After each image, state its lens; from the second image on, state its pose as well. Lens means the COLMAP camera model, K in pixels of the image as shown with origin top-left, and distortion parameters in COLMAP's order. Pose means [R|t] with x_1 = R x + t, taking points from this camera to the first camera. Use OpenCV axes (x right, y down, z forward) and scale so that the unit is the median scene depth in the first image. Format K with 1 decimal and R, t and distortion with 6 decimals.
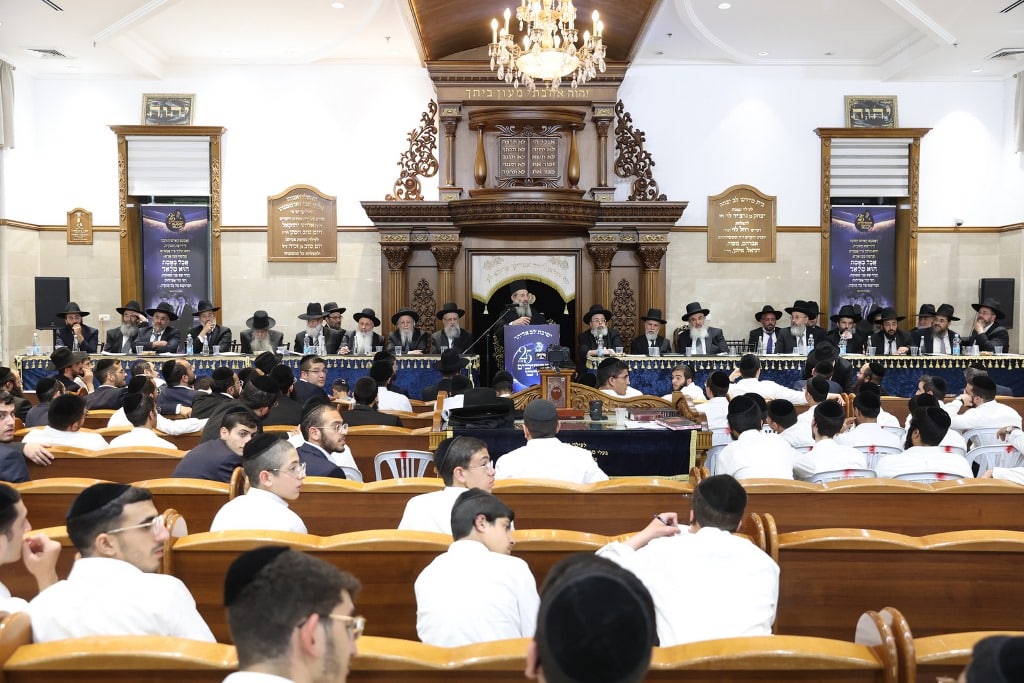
lens RADIAL K [[902.0, 0, 509.2], [0, 902.0, 357.1], [0, 0, 1]] dist [-0.058155, -0.000454]
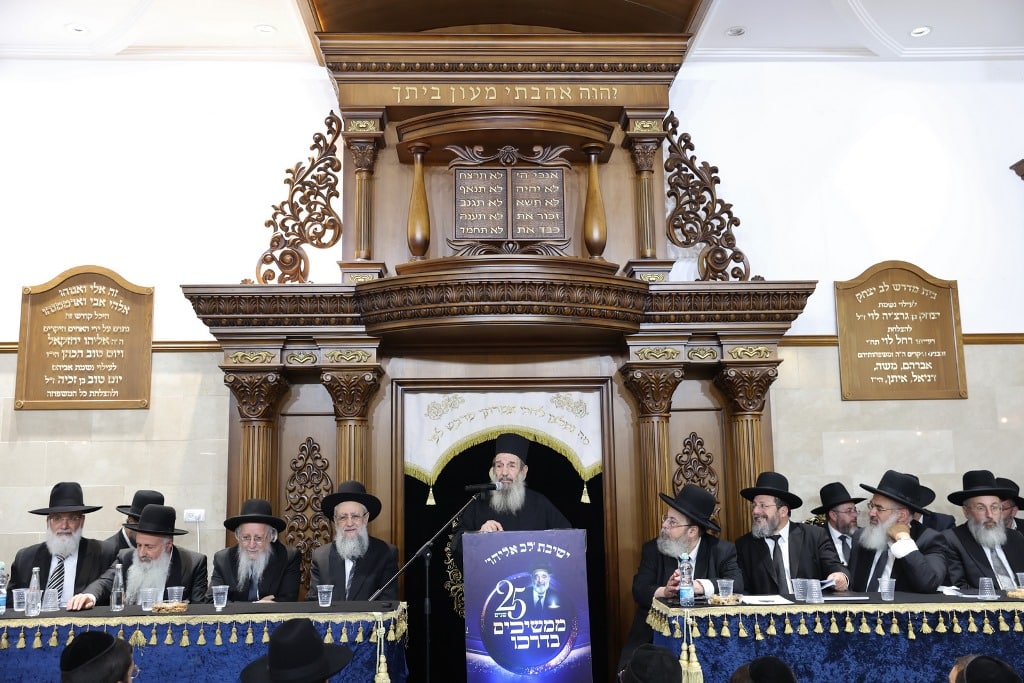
lens RADIAL K [[1004.5, 0, 514.5], [0, 1004.5, 338.8], [0, 0, 1]] dist [-0.055573, 0.207799]
pose [[0.999368, -0.009511, 0.034264, 0.003409], [0.016177, 0.979684, -0.199894, -0.025557], [-0.031666, 0.200322, 0.979218, 0.421936]]
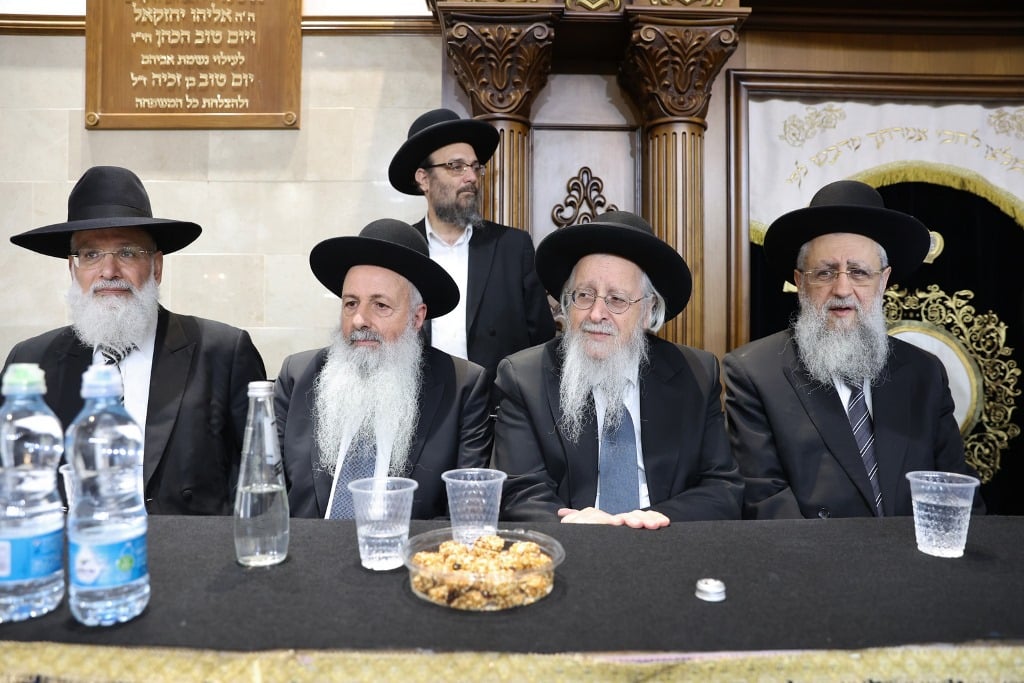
lens RADIAL K [[709.2, 0, 515.3], [0, 709.2, 344.1], [0, 0, 1]] dist [-0.115140, 0.097014]
pose [[0.999902, 0.006285, 0.012521, -0.121849], [-0.005739, 0.999050, -0.043188, -0.020061], [-0.012781, 0.043112, 0.998988, 0.781607]]
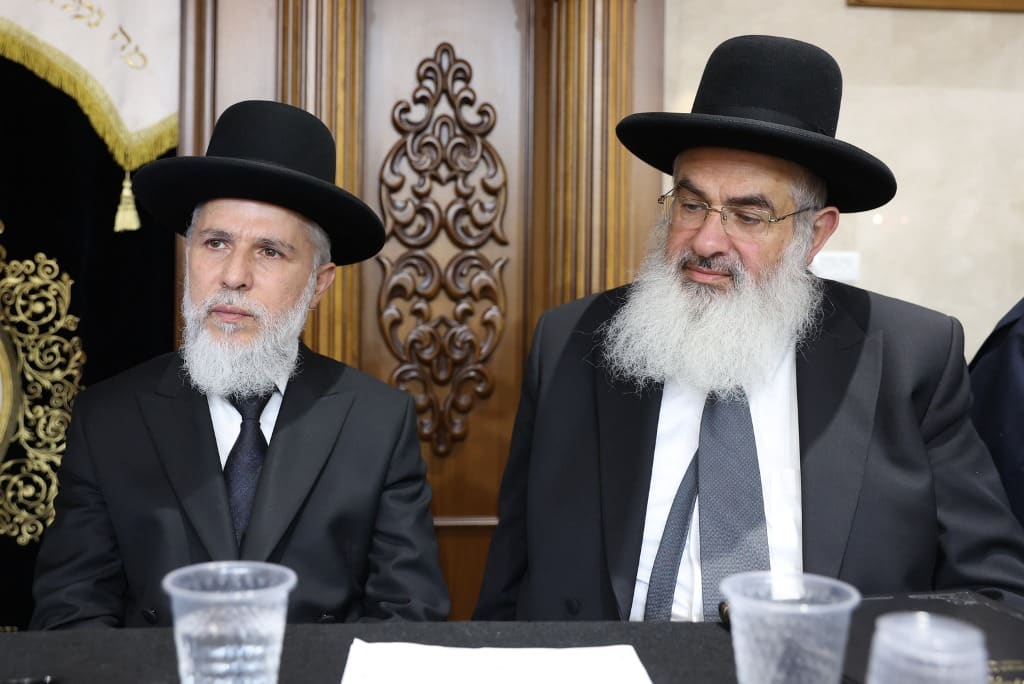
lens RADIAL K [[1081.9, 0, 511.3], [0, 1081.9, 308.9], [0, 0, 1]] dist [0.020534, 0.038723]
pose [[0.997128, 0.021248, 0.072690, 0.128036], [-0.017518, 0.998516, -0.051567, -0.021605], [-0.073678, 0.050146, 0.996021, 0.785954]]
